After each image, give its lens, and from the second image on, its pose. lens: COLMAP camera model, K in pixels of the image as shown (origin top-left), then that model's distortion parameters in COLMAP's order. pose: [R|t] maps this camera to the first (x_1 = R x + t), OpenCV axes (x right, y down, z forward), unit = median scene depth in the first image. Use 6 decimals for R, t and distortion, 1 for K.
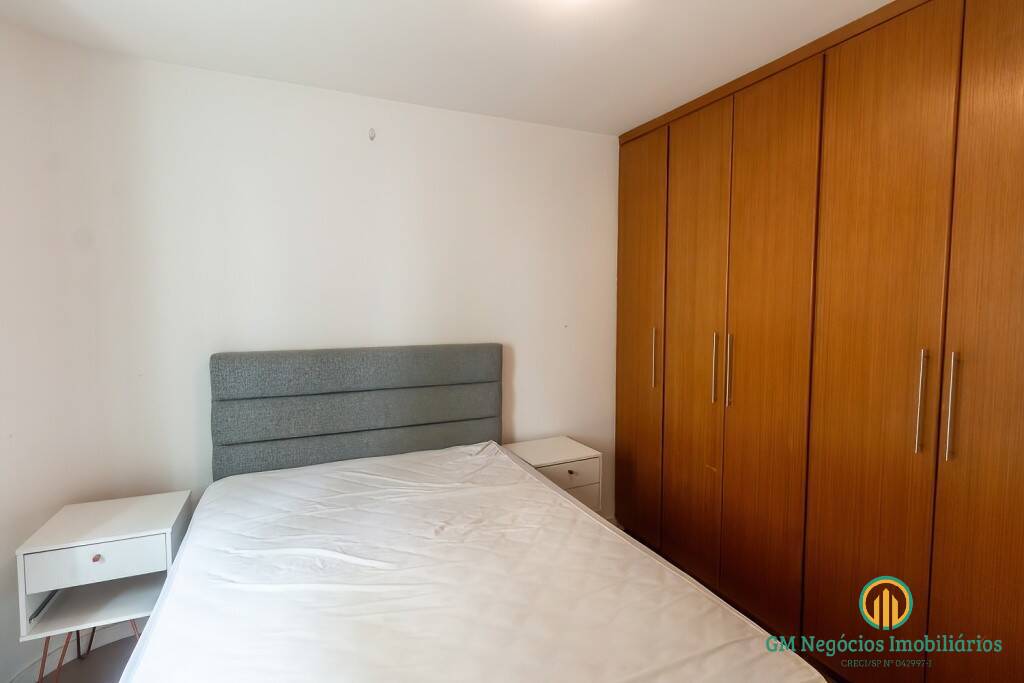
lens RADIAL K [[485.9, 0, 515.8], [0, 485.9, 330.9], [0, 0, 1]] dist [-0.000814, 0.000275]
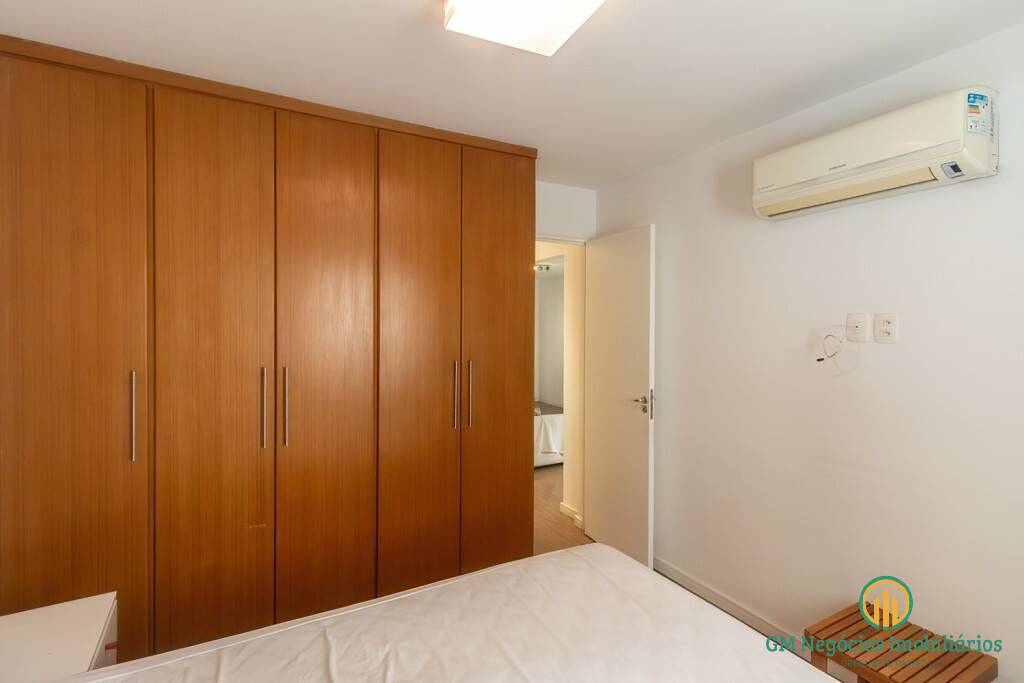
lens RADIAL K [[485.9, 0, 515.8], [0, 485.9, 330.9], [0, 0, 1]] dist [-0.000814, 0.000275]
pose [[-0.077481, -0.005112, 0.996981, -0.535474], [0.057286, 0.998312, 0.009570, -0.048744], [-0.995347, 0.057855, -0.077058, 0.655113]]
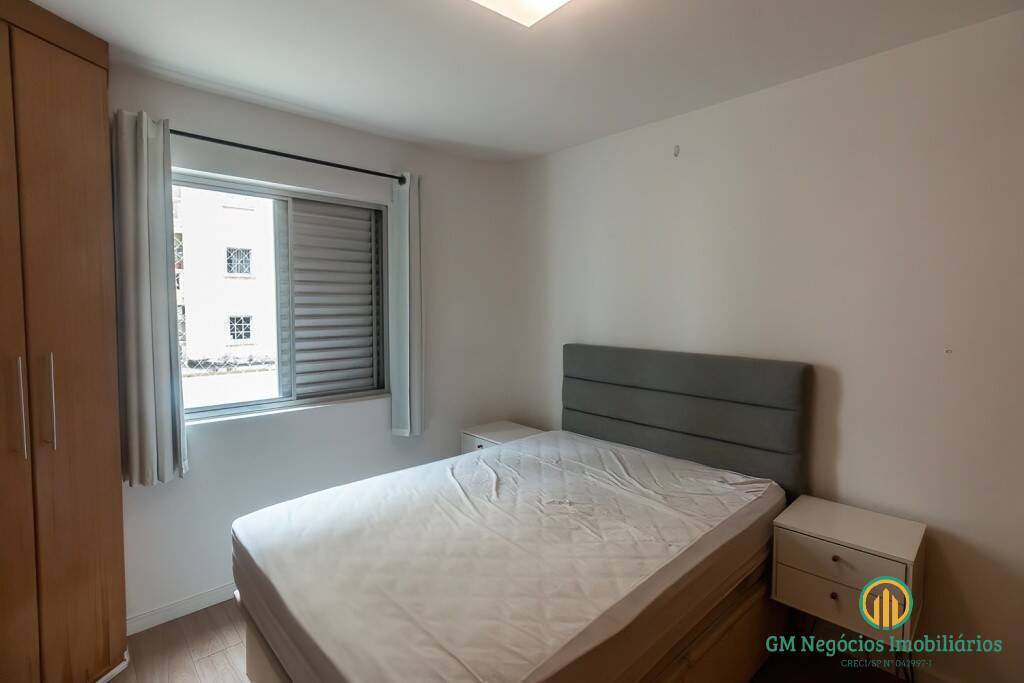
lens RADIAL K [[485.9, 0, 515.8], [0, 485.9, 330.9], [0, 0, 1]] dist [-0.000814, 0.000275]
pose [[0.324207, 0.049087, -0.944712, 0.689928], [-0.063103, 0.997551, 0.030177, -0.025718], [0.943879, 0.049830, 0.326510, 0.384361]]
